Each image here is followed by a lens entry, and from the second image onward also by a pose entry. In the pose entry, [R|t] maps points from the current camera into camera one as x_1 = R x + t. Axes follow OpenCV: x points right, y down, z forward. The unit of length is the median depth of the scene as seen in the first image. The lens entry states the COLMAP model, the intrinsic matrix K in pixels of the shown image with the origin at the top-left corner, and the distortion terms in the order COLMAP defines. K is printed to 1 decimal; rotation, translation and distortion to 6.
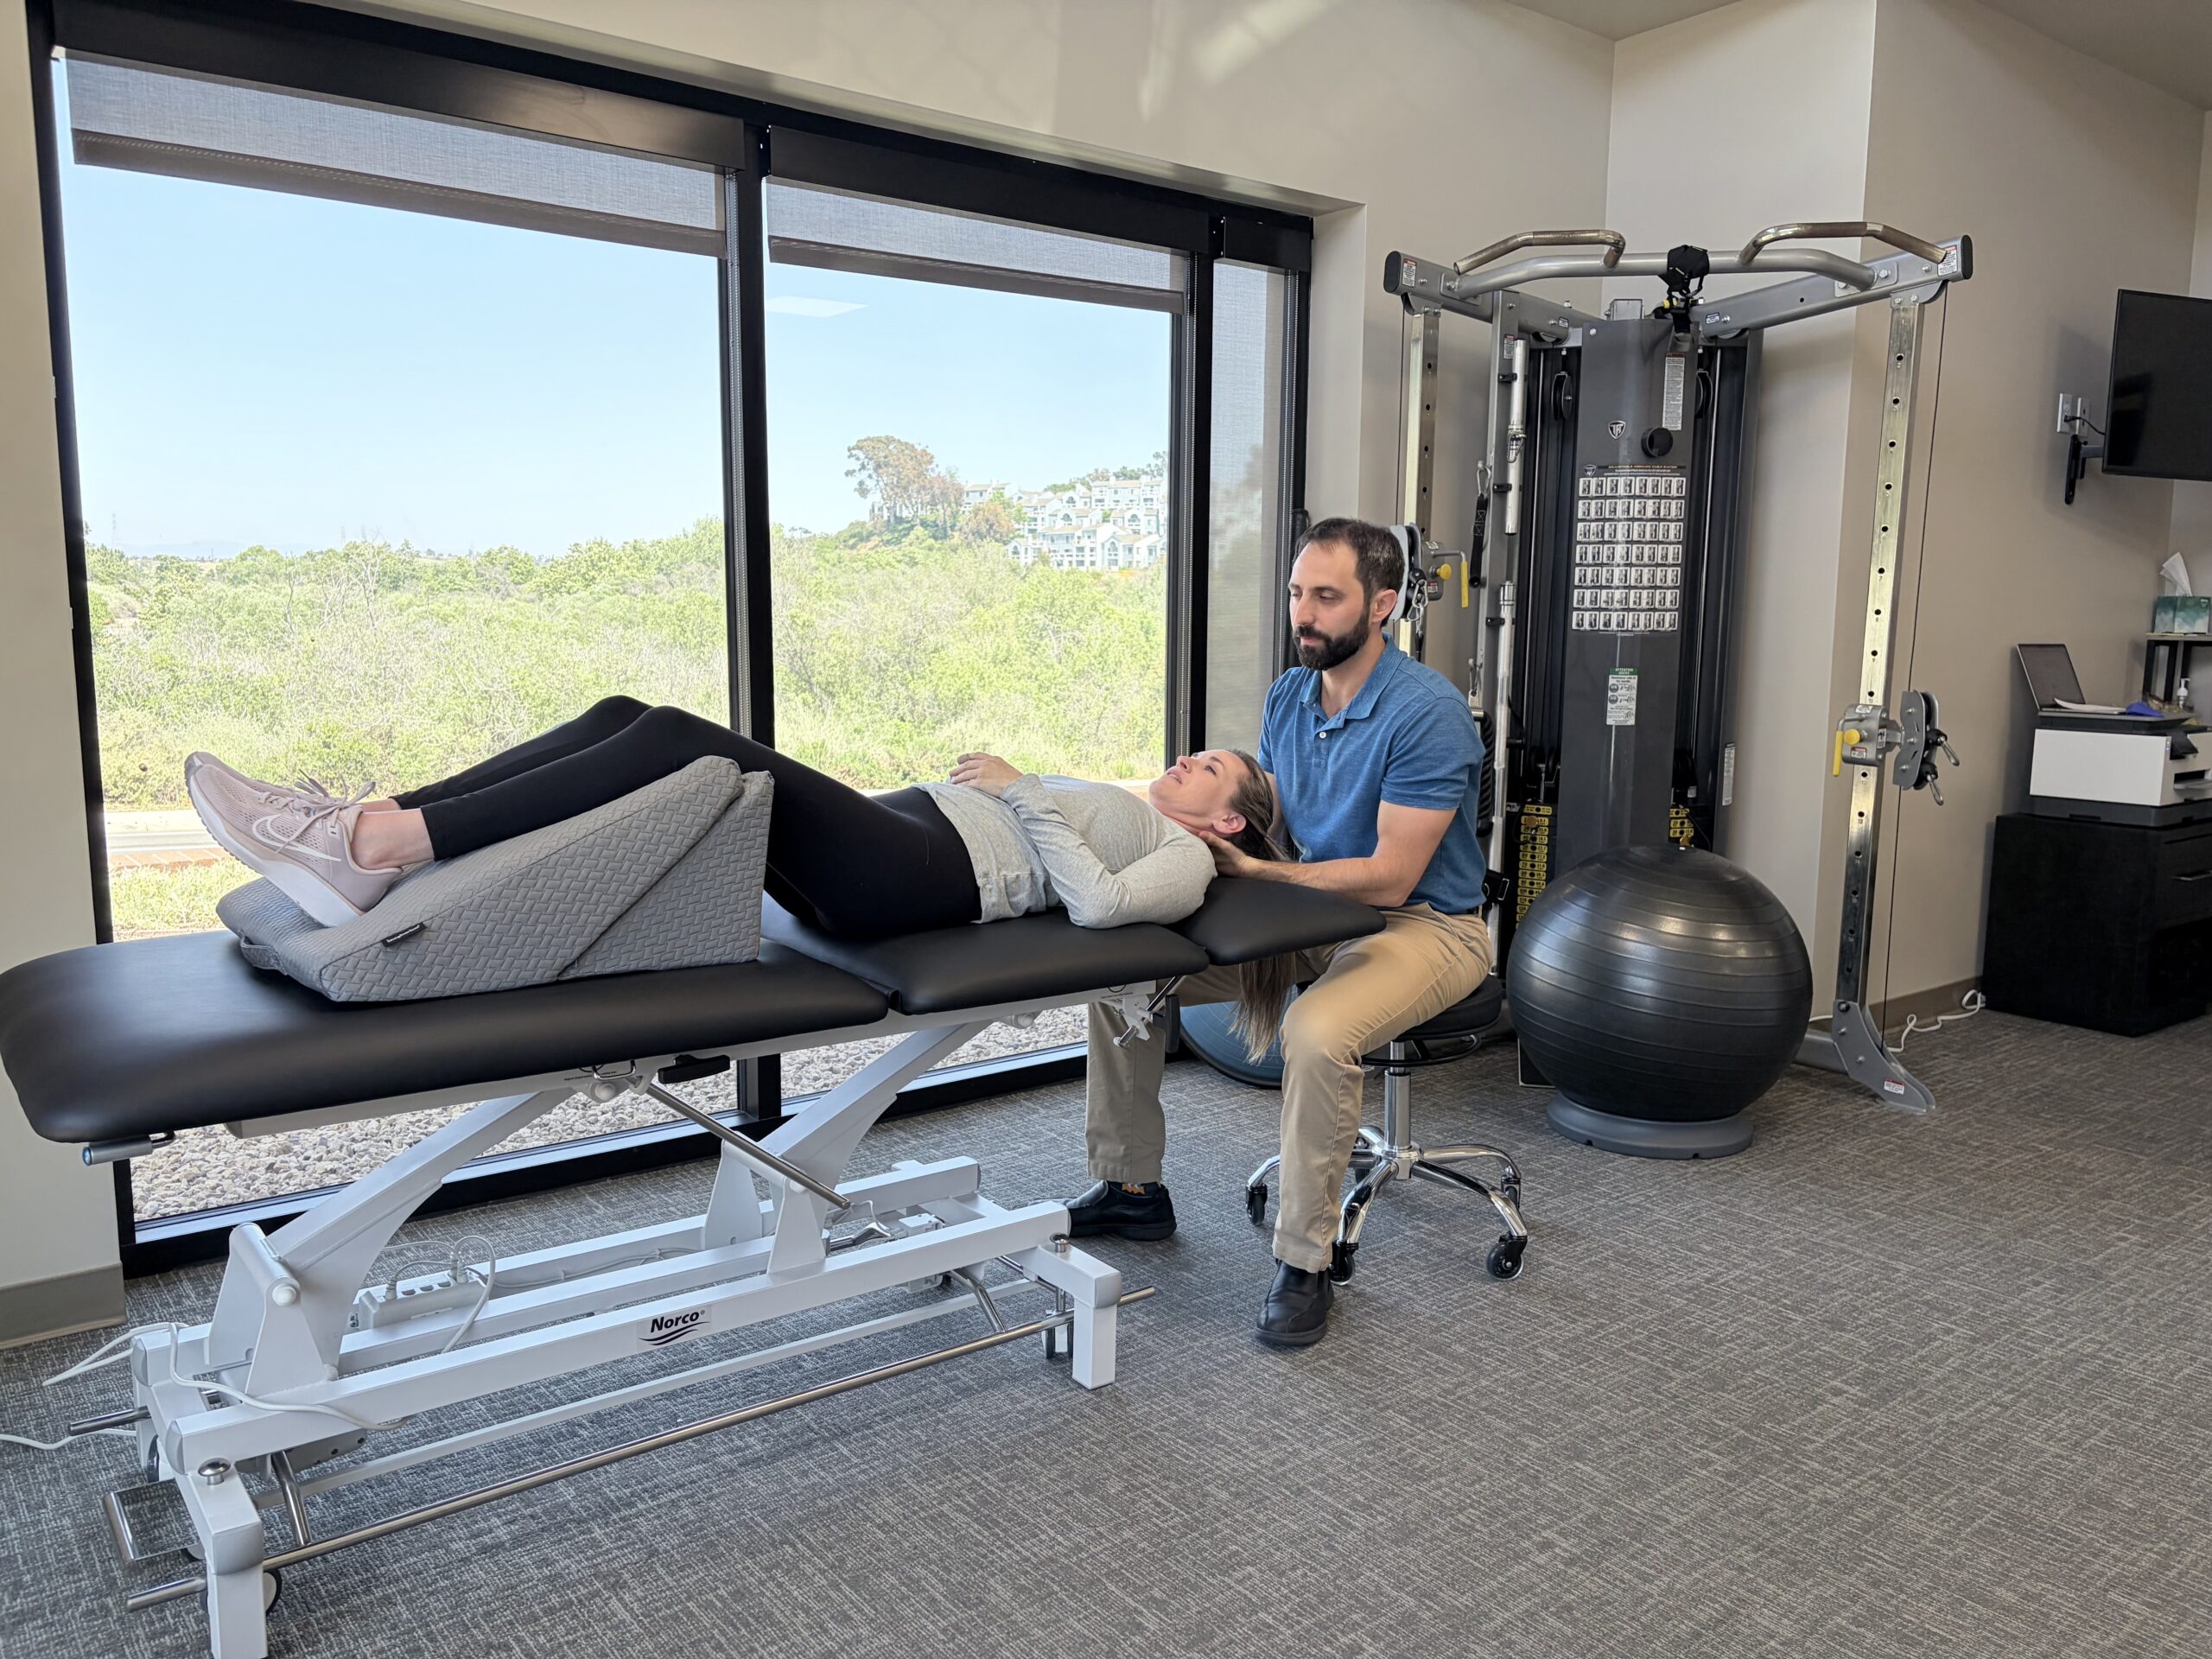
lens RADIAL K [[1675.4, 0, 1102.1], [0, 1675.4, 828.5], [0, 0, 1]] dist [0.009211, 0.001657]
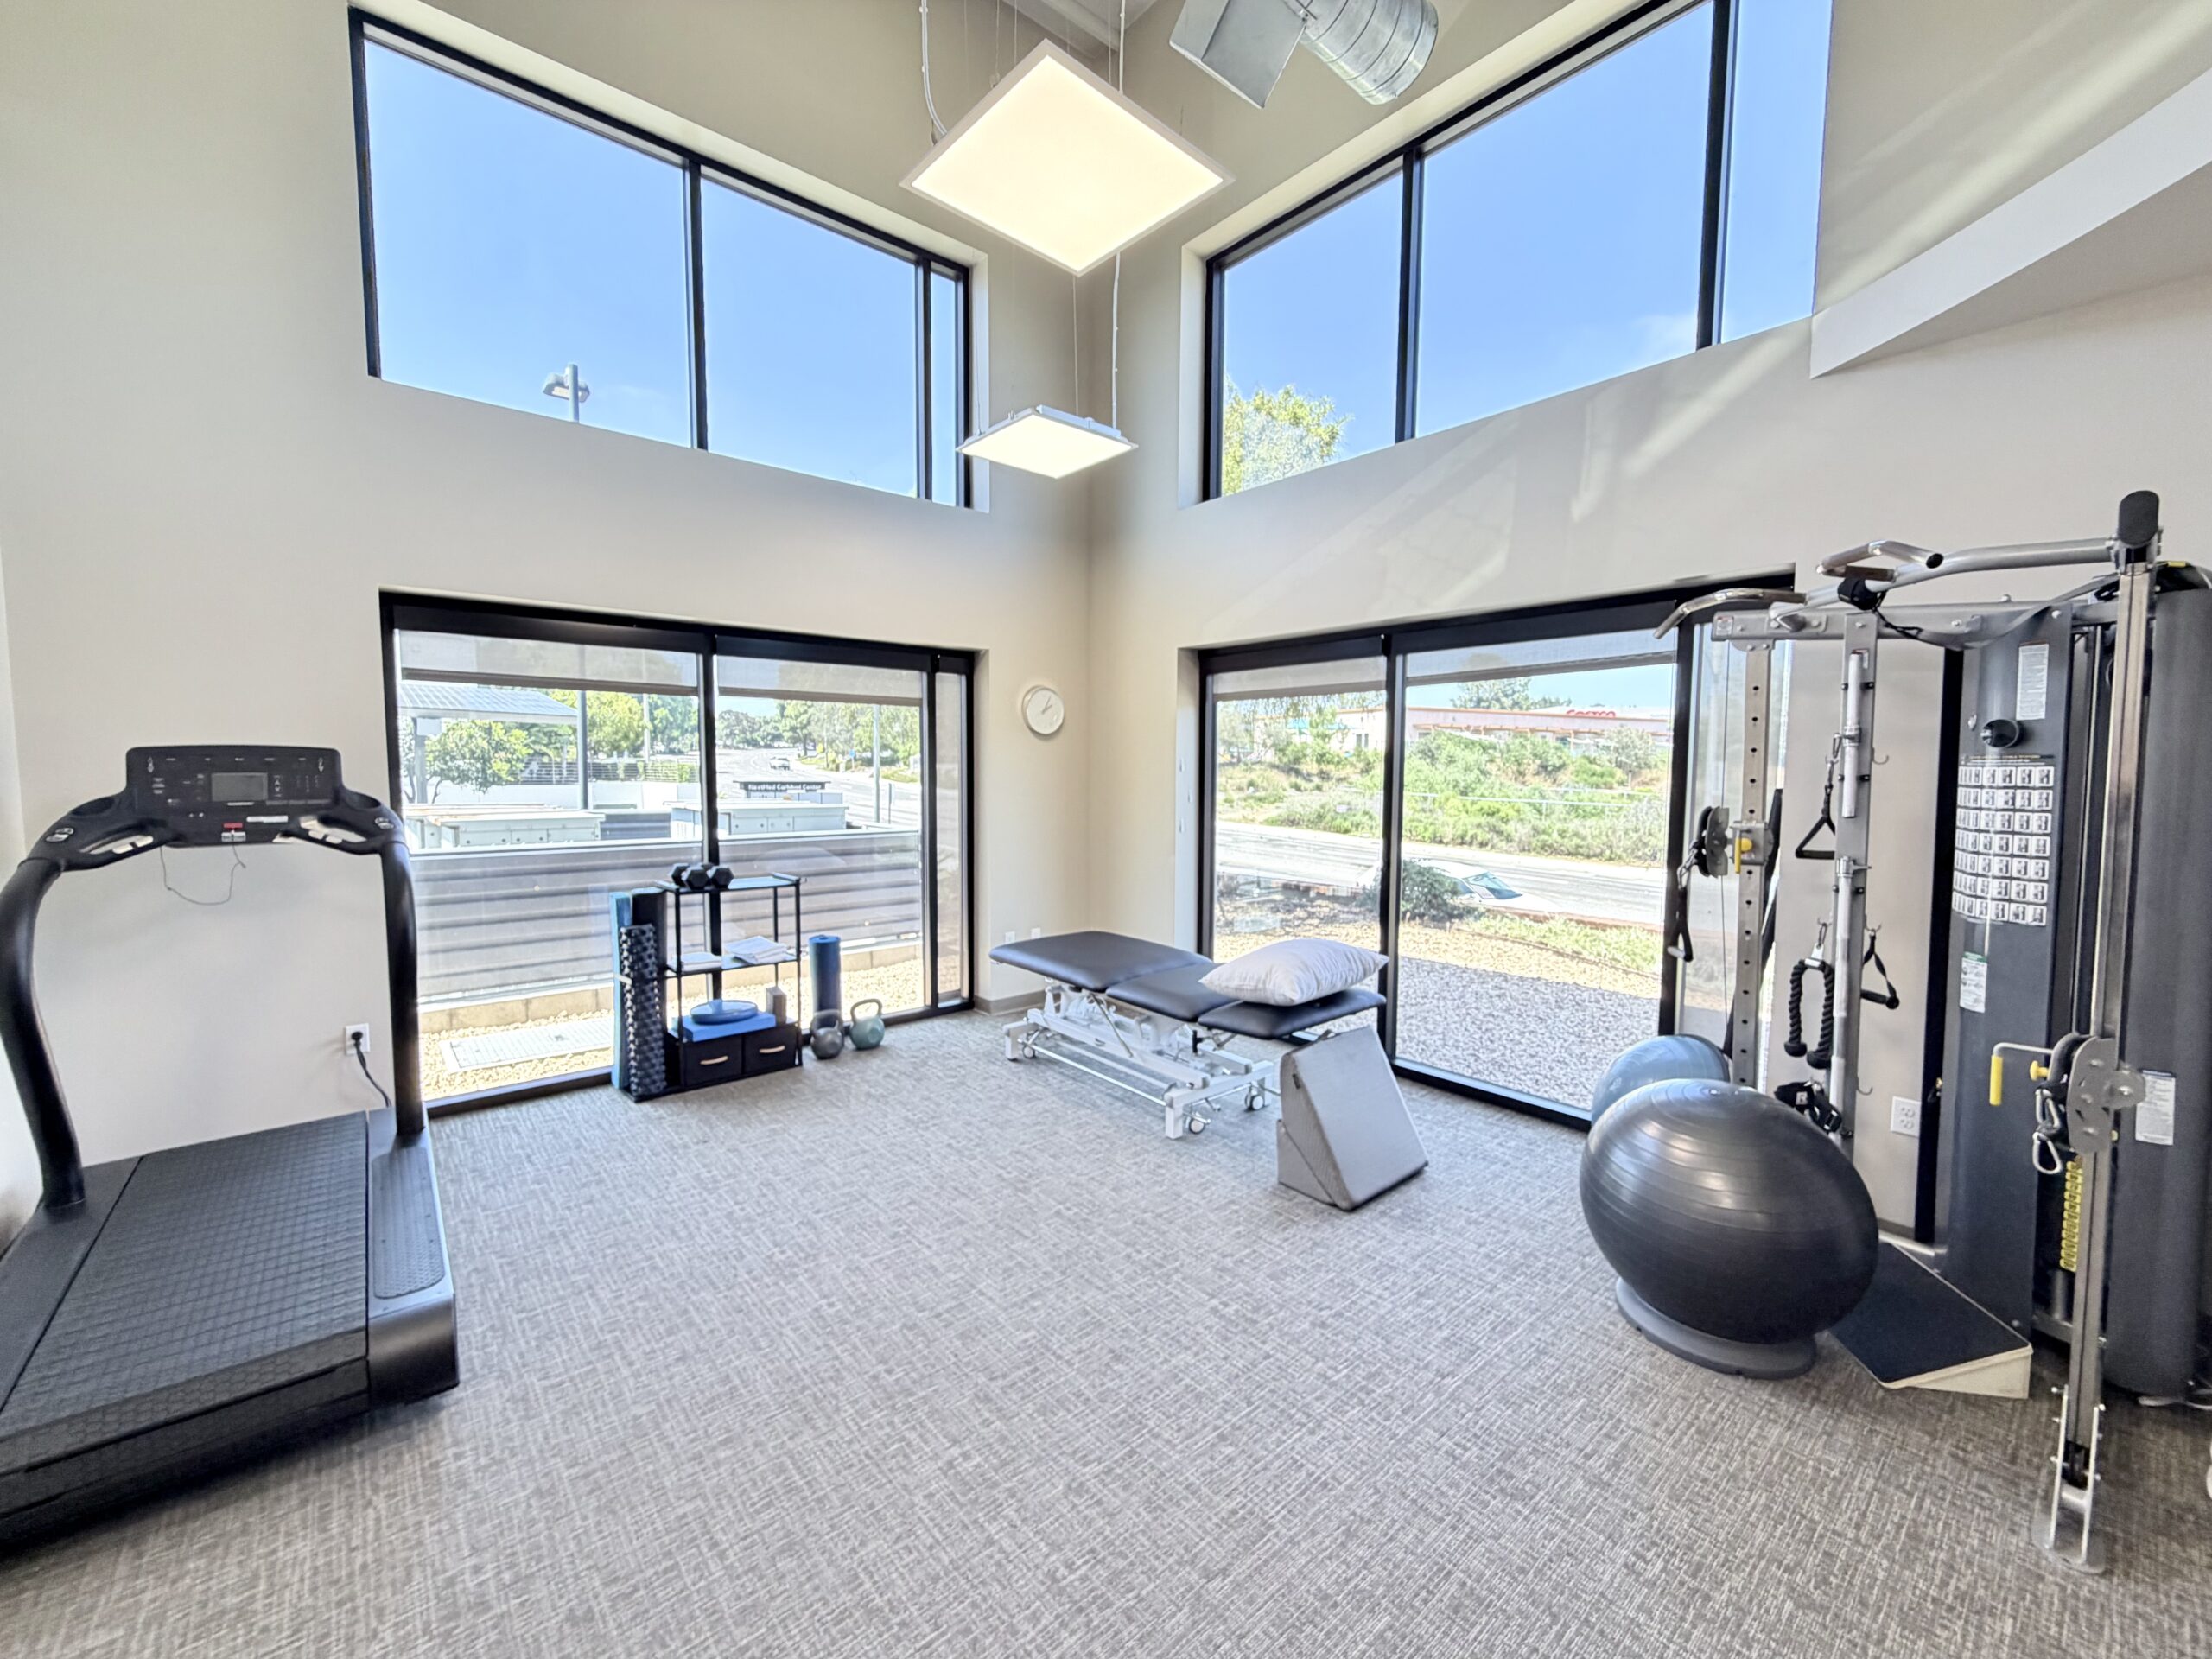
lens RADIAL K [[879.6, 0, 1102.1], [0, 879.6, 821.2], [0, 0, 1]] dist [0.000137, -0.000007]
pose [[0.057125, 0.056143, -0.996787, 0.814275], [-0.140679, 0.988908, 0.047637, -0.127379], [0.988406, 0.137506, 0.064390, 0.442684]]
